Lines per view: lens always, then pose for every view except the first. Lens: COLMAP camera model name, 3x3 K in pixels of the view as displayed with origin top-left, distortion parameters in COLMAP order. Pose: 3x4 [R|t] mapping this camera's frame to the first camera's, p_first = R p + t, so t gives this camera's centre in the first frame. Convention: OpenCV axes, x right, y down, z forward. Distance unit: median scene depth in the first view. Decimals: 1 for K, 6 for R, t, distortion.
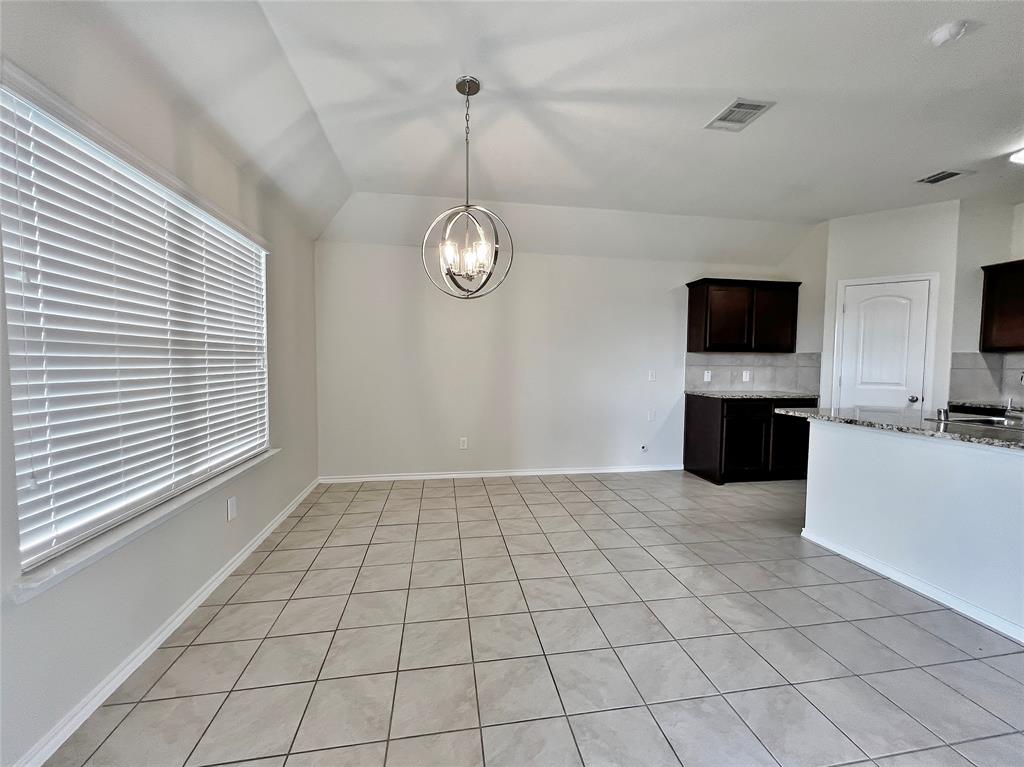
lens RADIAL K [[418.5, 0, 507.9], [0, 418.5, 380.2], [0, 0, 1]] dist [-0.000559, -0.000394]
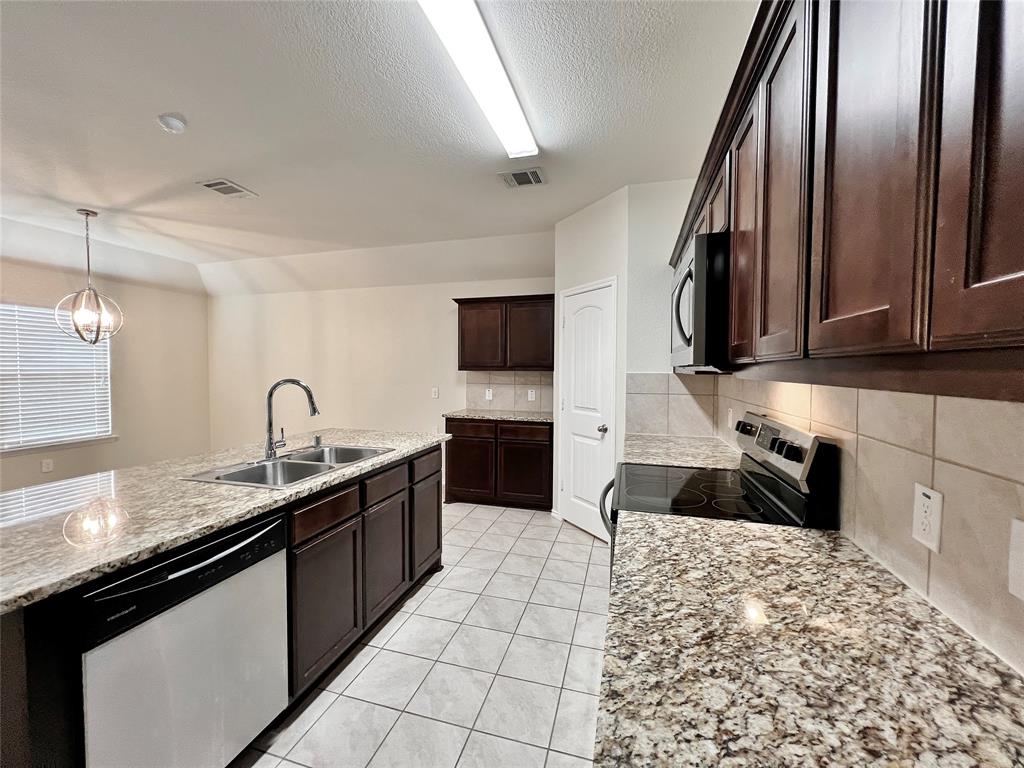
lens RADIAL K [[418.5, 0, 511.6], [0, 418.5, 381.5], [0, 0, 1]] dist [-0.000559, -0.000394]
pose [[0.893052, 0.010076, -0.449841, 1.042687], [-0.013826, 0.999892, -0.005052, -0.038151], [0.449741, 0.010732, 0.893094, 0.157474]]
